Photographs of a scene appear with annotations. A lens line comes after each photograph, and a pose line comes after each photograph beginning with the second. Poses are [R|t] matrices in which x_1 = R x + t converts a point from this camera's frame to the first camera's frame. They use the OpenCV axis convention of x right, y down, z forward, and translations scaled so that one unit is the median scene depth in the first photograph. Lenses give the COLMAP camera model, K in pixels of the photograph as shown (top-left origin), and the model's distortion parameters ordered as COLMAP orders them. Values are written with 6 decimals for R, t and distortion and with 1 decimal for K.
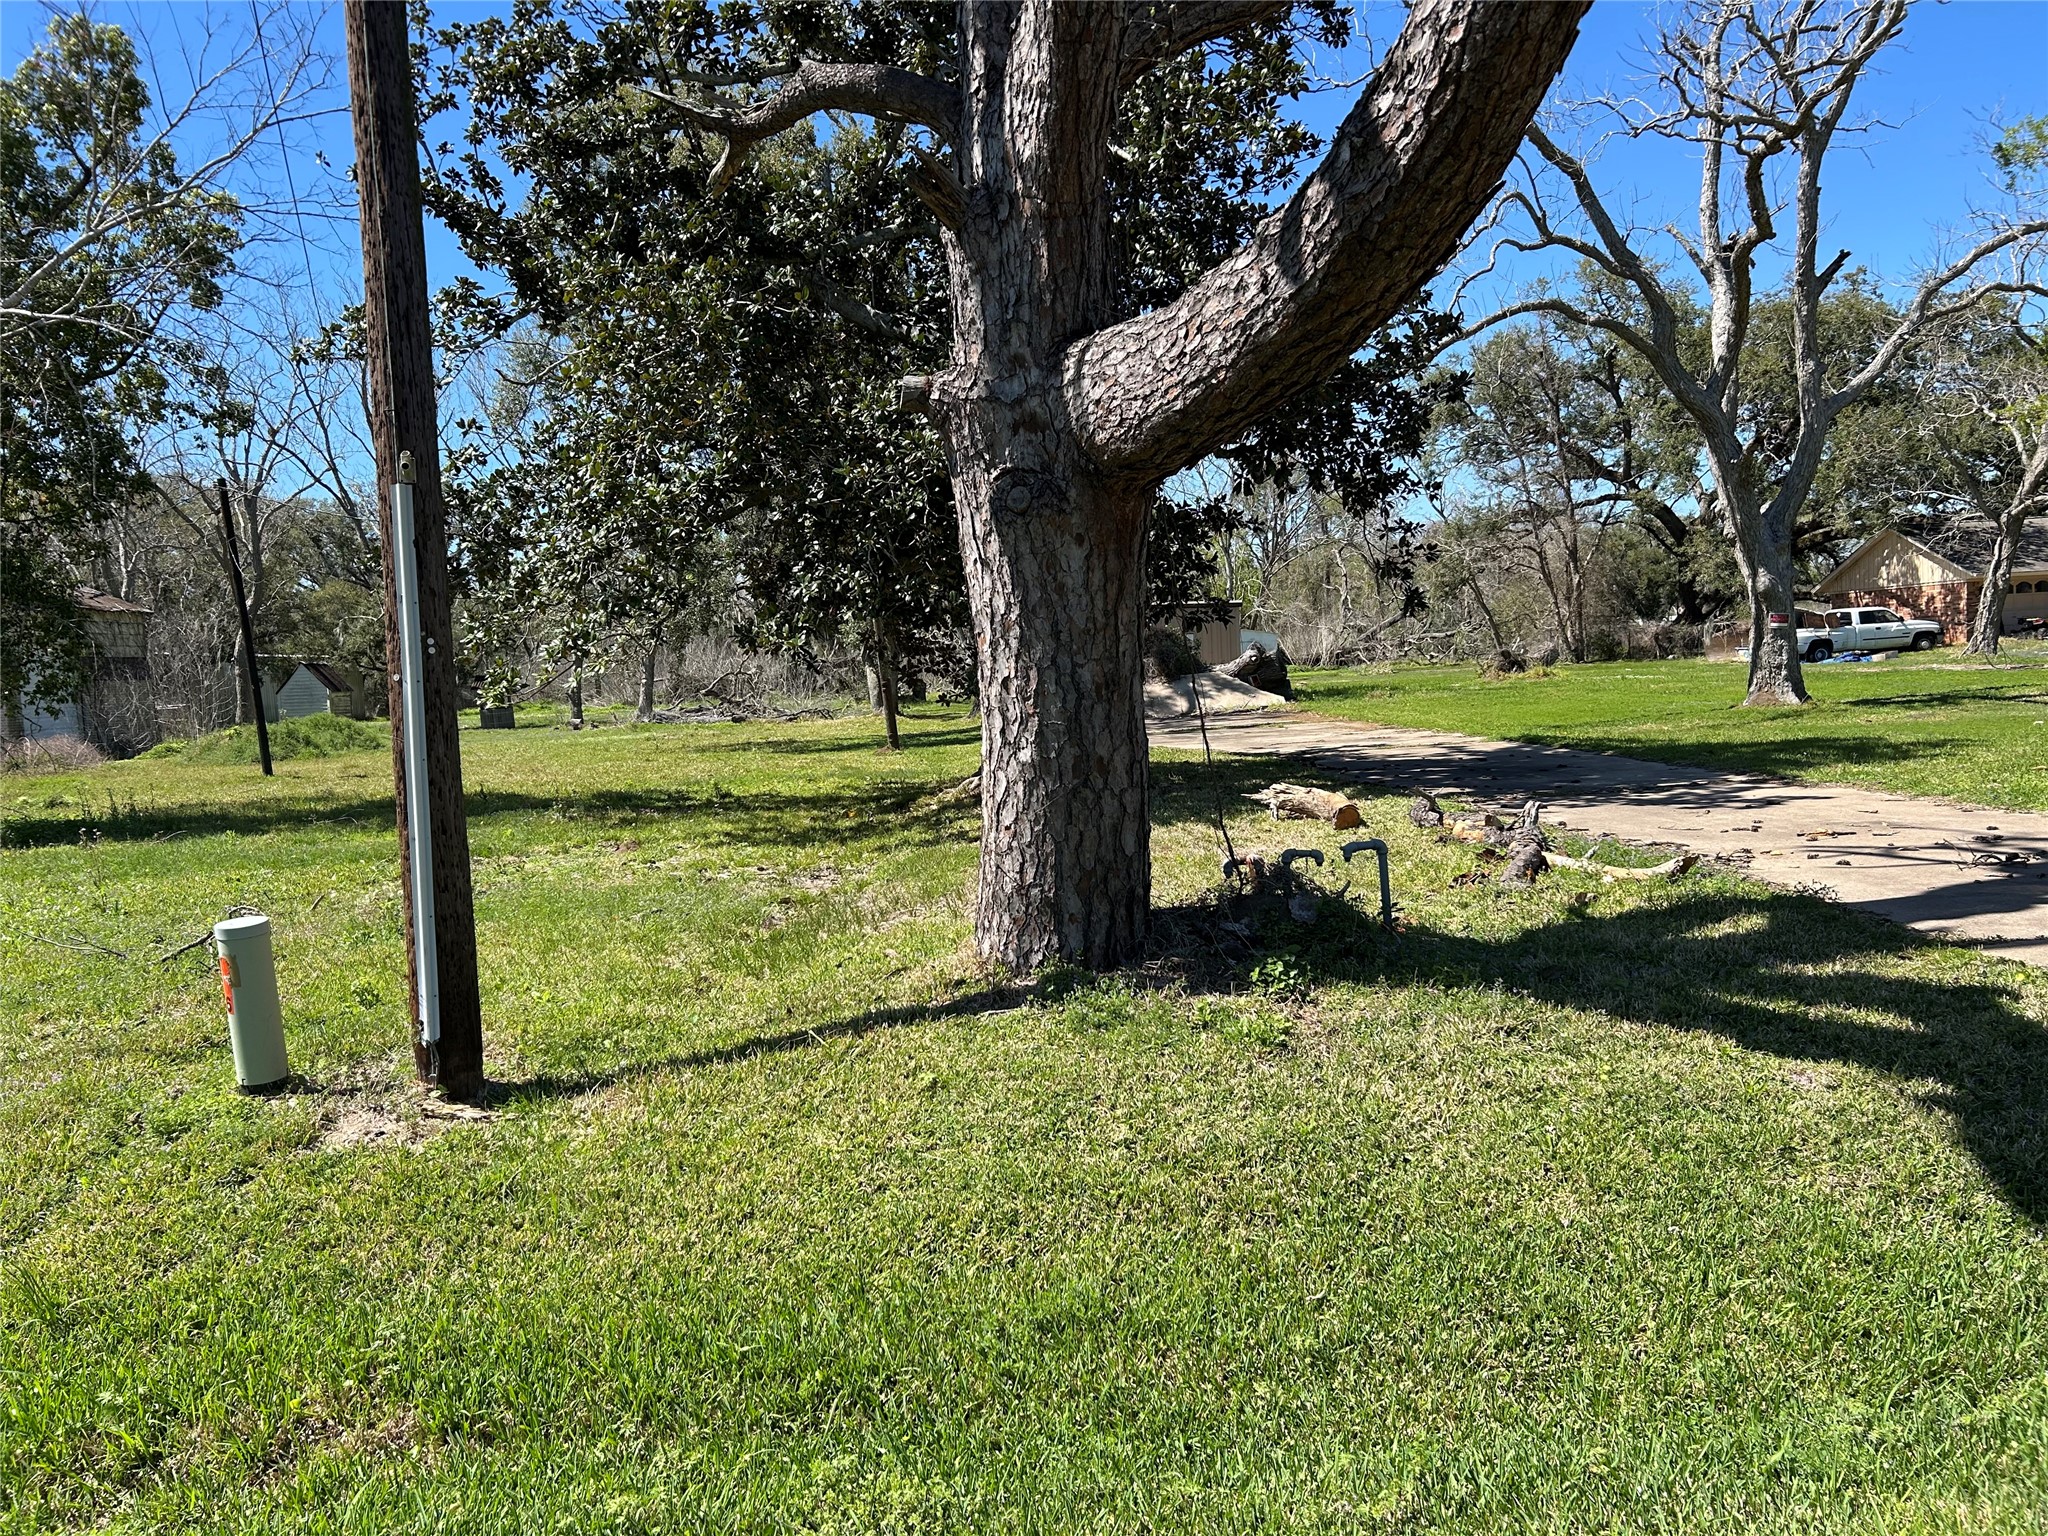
lens RADIAL K [[1529.9, 0, 1013.9], [0, 1529.9, 766.6], [0, 0, 1]] dist [0.020819, -0.029076]
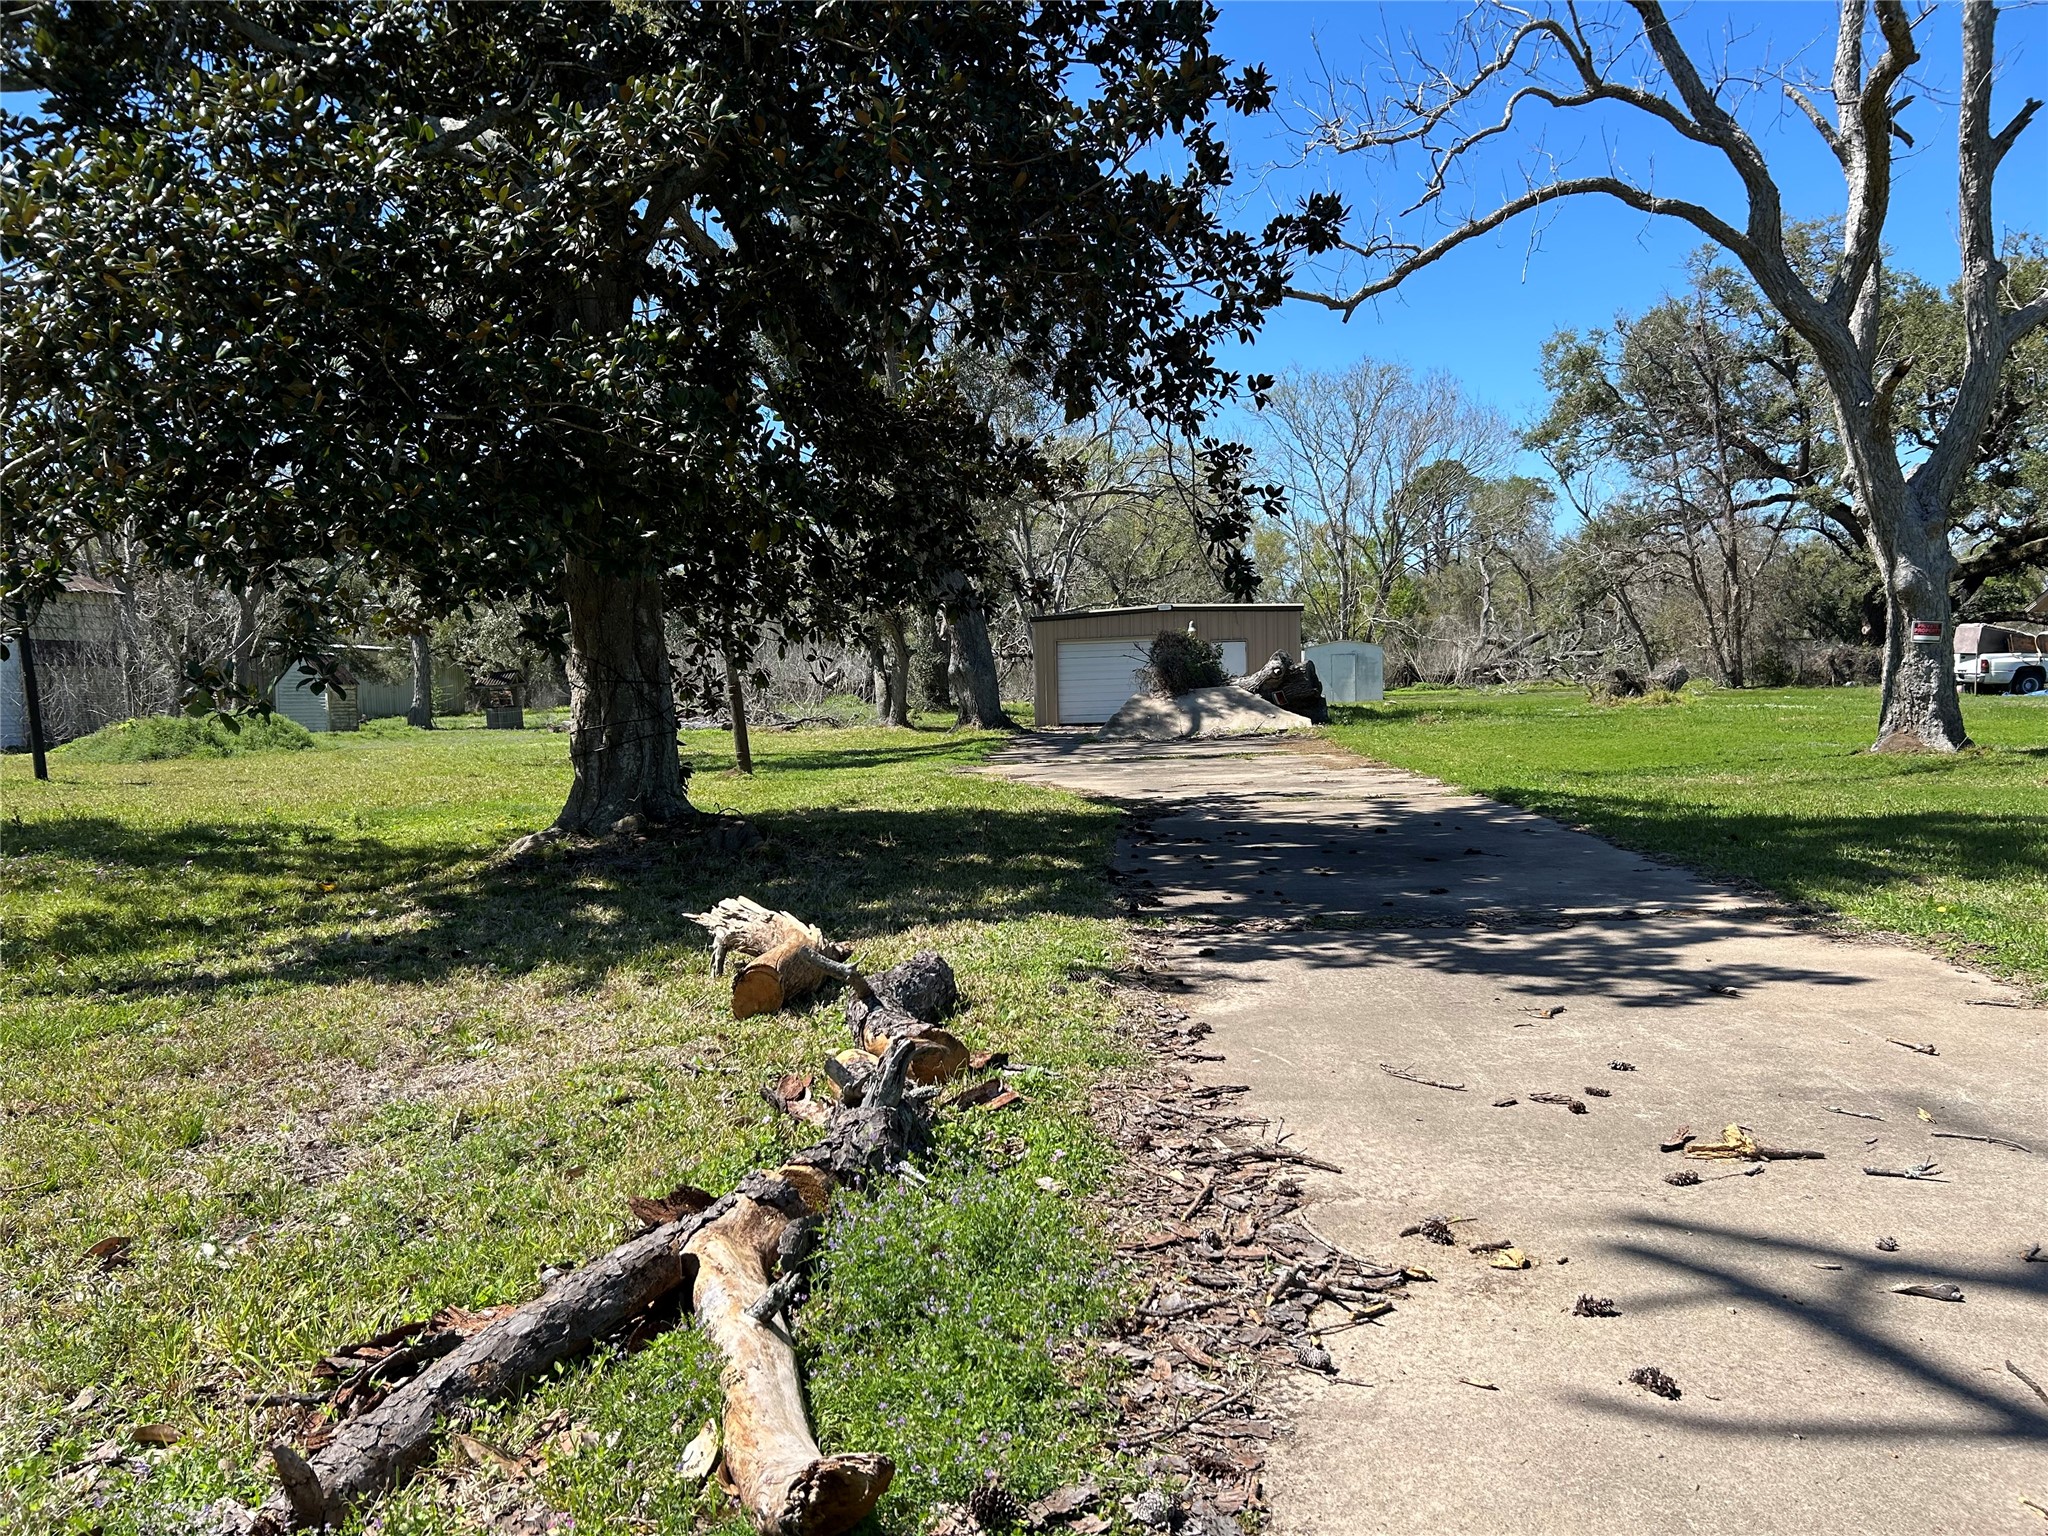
lens RADIAL K [[1529.9, 0, 1024.3], [0, 1529.9, 758.9], [0, 0, 1]] dist [0.020819, -0.029076]
pose [[0.993701, 0.031542, -0.107531, 0.111490], [-0.032736, 0.999420, -0.009356, -0.011437], [0.107173, 0.012818, 0.994158, 0.173889]]
